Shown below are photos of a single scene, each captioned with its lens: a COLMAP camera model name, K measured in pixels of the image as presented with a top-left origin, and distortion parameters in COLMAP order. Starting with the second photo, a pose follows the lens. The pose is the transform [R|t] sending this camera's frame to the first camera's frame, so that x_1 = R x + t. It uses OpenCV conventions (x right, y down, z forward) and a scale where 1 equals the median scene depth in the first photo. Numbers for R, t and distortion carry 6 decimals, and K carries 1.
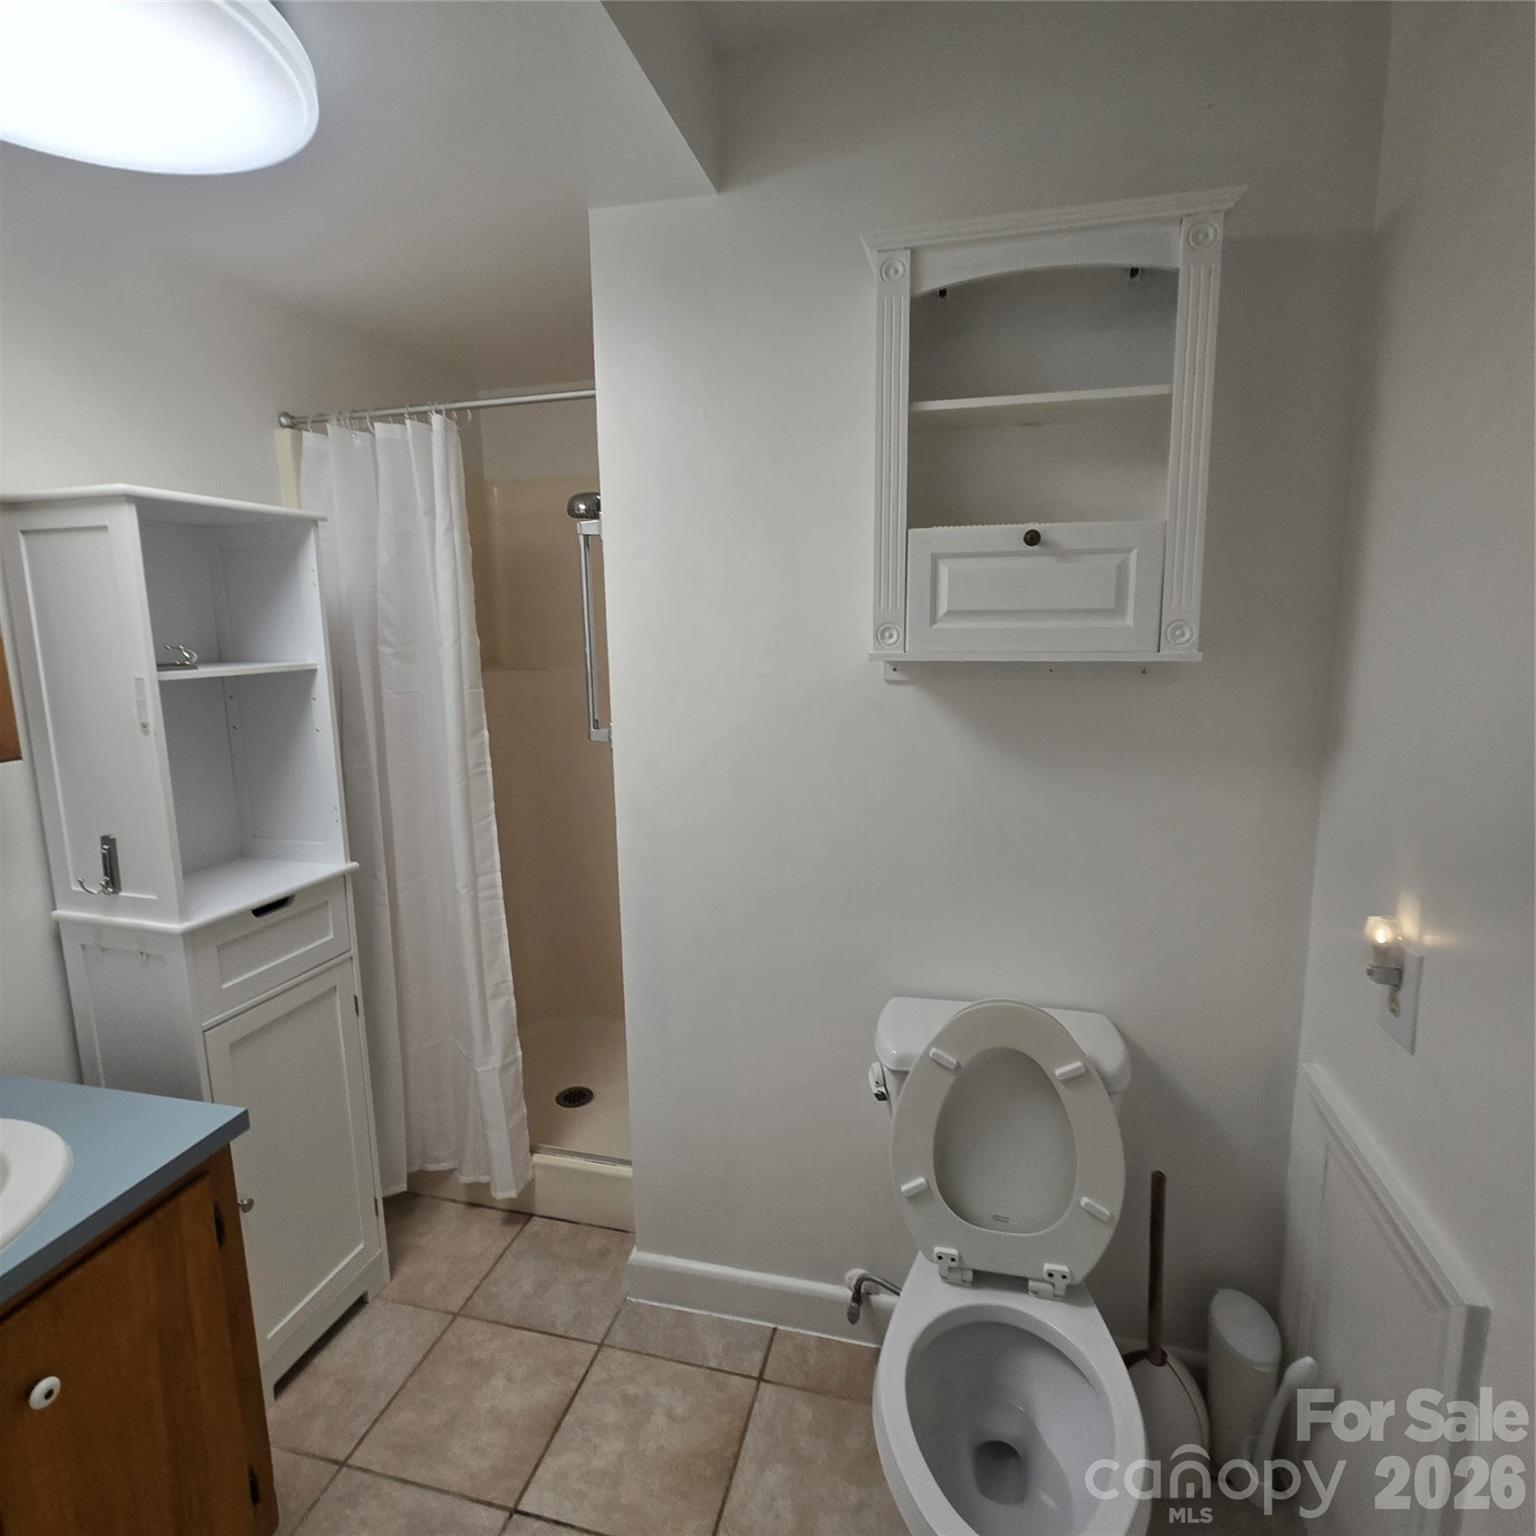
lens RADIAL K [[829.7, 0, 768.6], [0, 829.7, 750.5], [0, 0, 1]] dist [-0.003462, -0.001667]
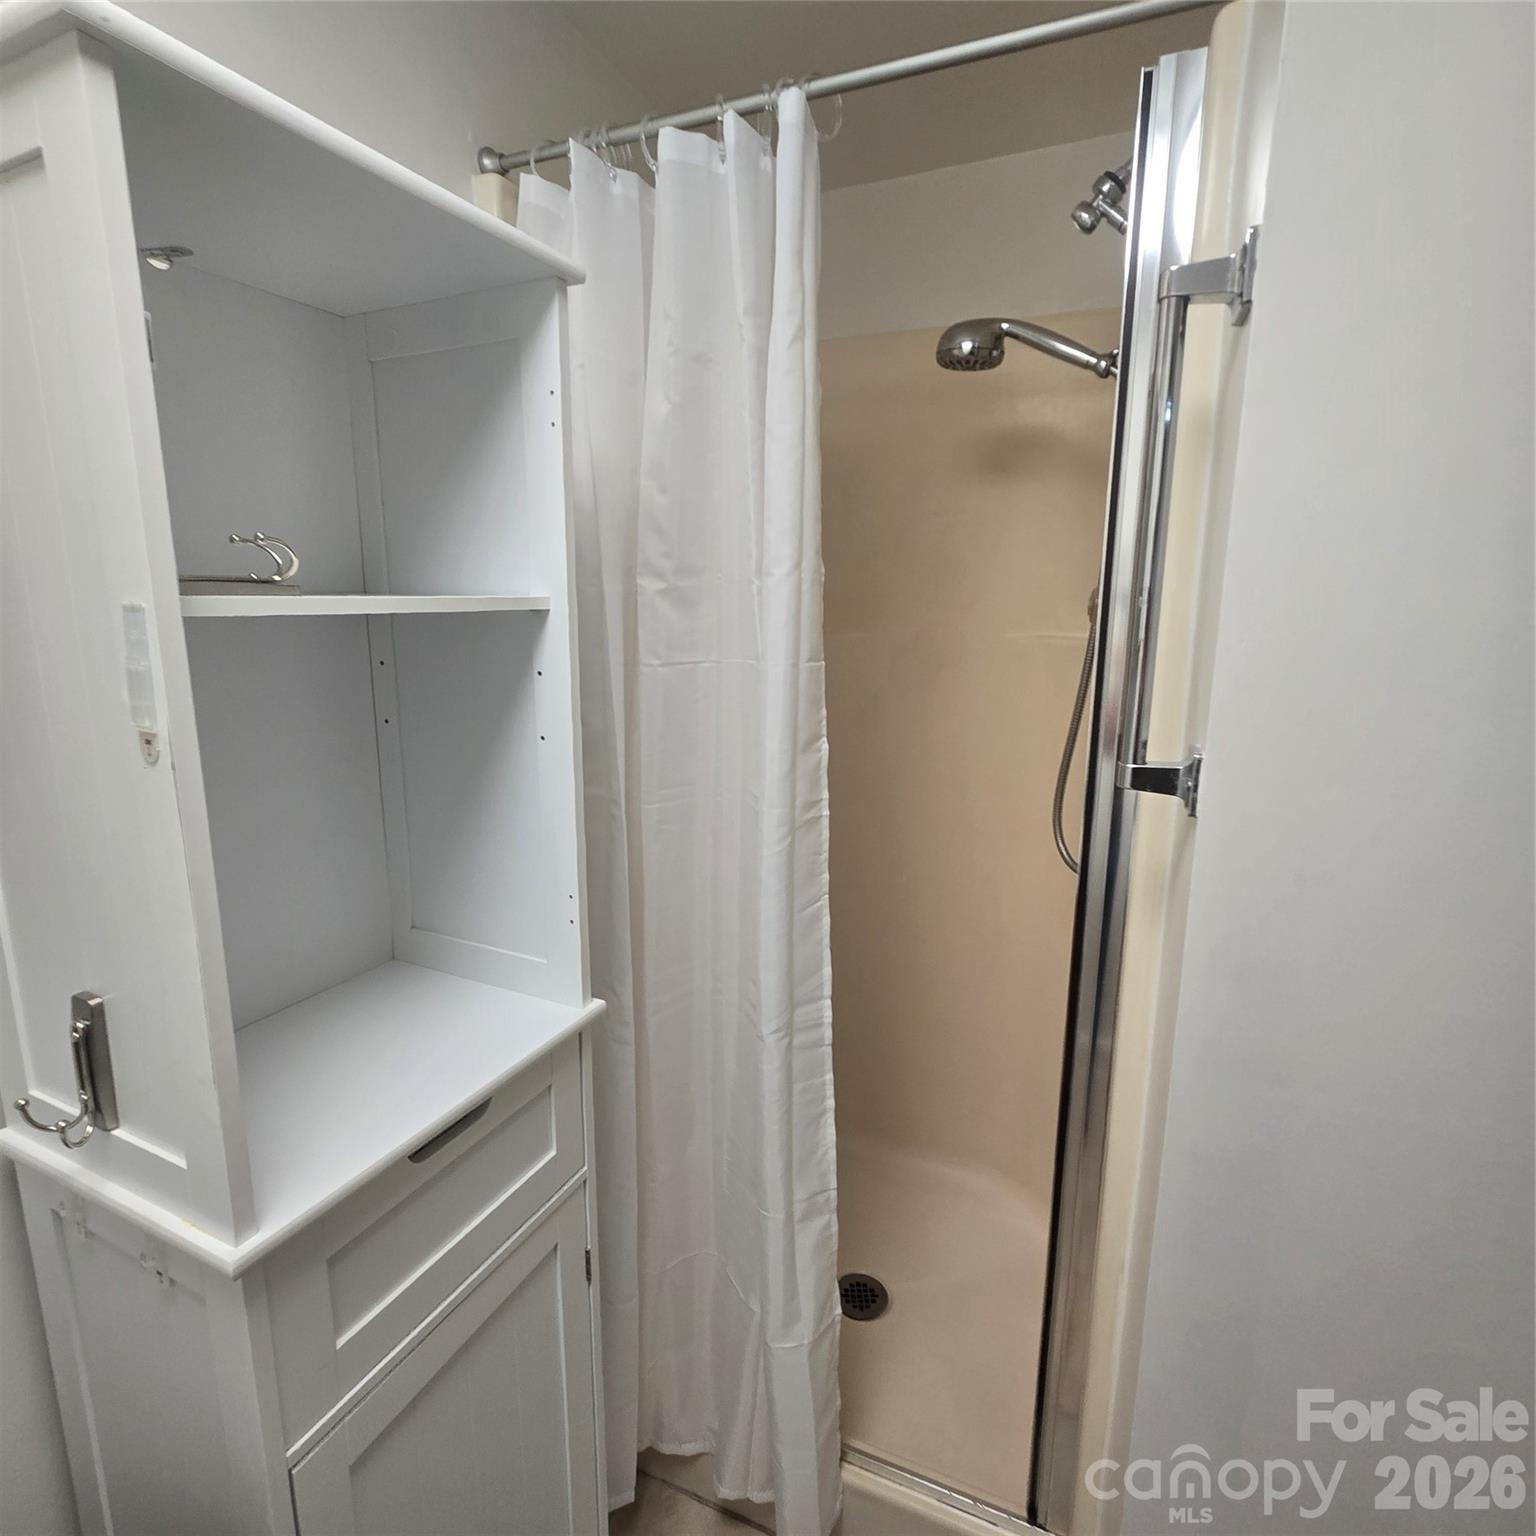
lens RADIAL K [[829.7, 0, 768.6], [0, 829.7, 750.5], [0, 0, 1]] dist [-0.003462, -0.001667]
pose [[0.987338, 0.049475, -0.150715, -0.299394], [-0.044846, 0.998416, 0.033967, -0.034600], [0.152157, -0.026778, 0.987994, 0.474982]]
